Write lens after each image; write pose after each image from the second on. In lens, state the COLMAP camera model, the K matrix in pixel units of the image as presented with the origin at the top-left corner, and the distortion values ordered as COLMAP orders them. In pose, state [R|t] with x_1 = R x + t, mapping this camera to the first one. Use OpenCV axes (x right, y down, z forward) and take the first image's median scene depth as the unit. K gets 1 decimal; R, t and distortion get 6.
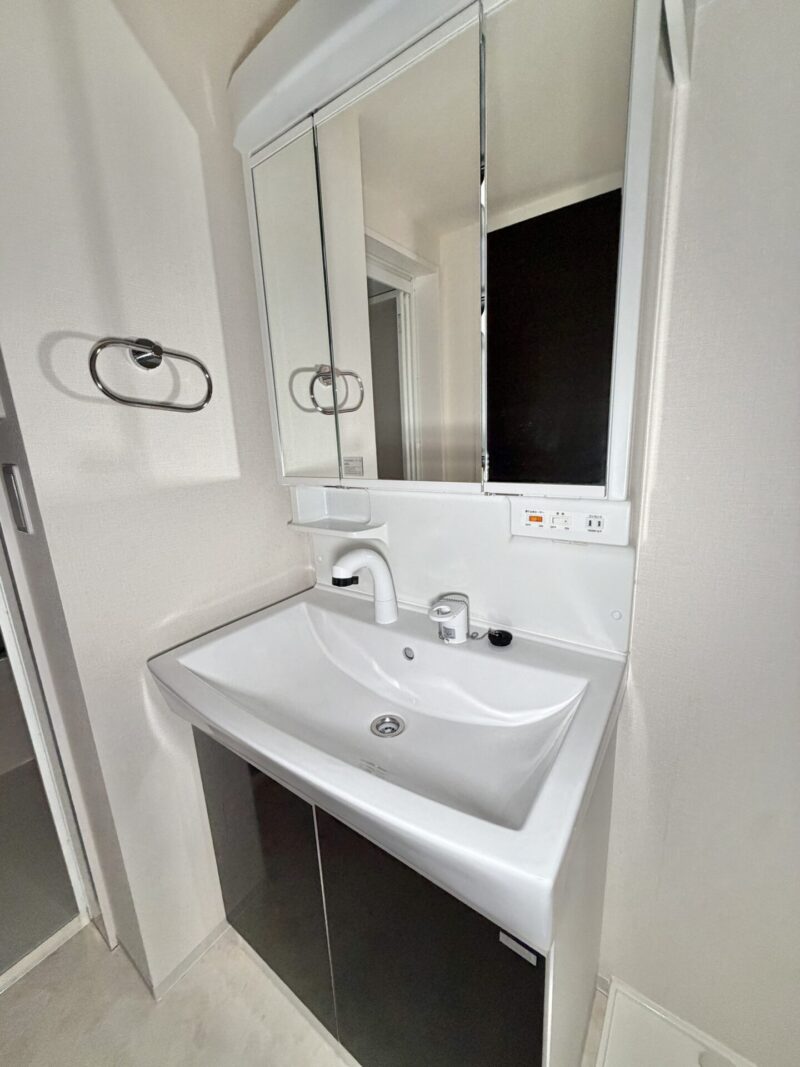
lens RADIAL K [[429.2, 0, 400.9], [0, 429.2, 539.1], [0, 0, 1]] dist [0.003188, -0.000178]
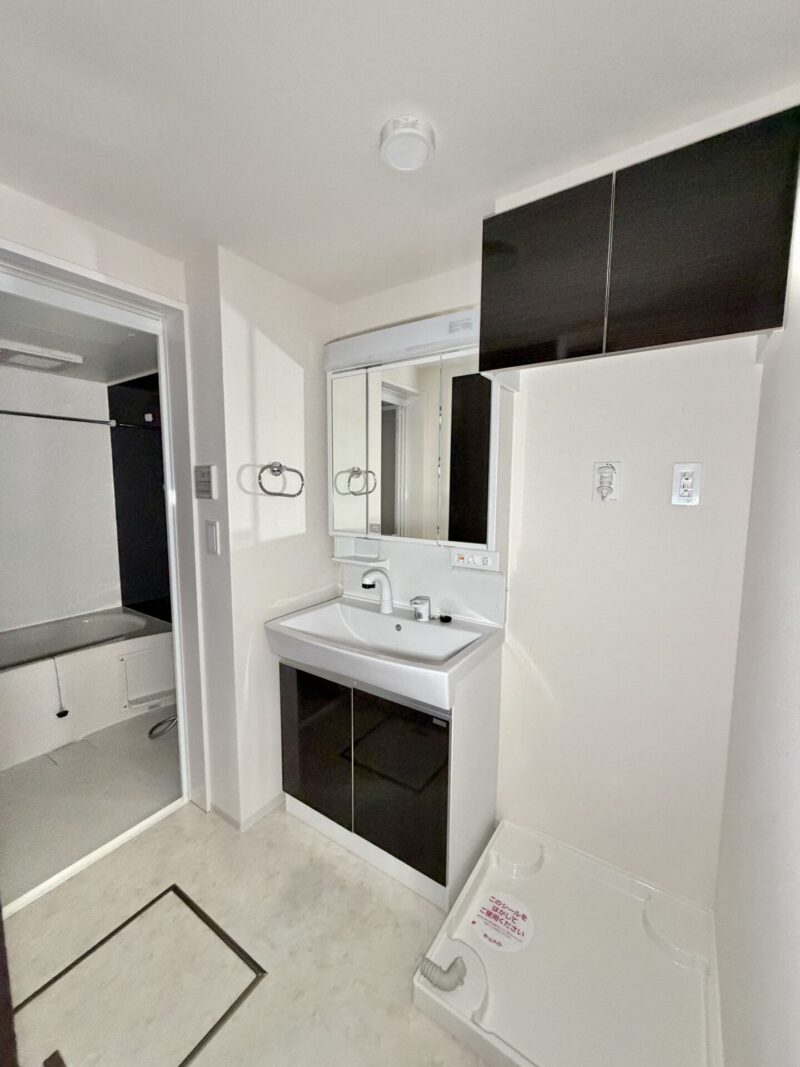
lens RADIAL K [[429.2, 0, 397.4], [0, 429.2, 536.8], [0, 0, 1]] dist [0.003188, -0.000178]
pose [[0.998647, 0.045699, 0.024827, -0.051887], [-0.042296, 0.991430, -0.123599, 0.103652], [-0.030263, 0.122382, 0.992022, -0.931399]]
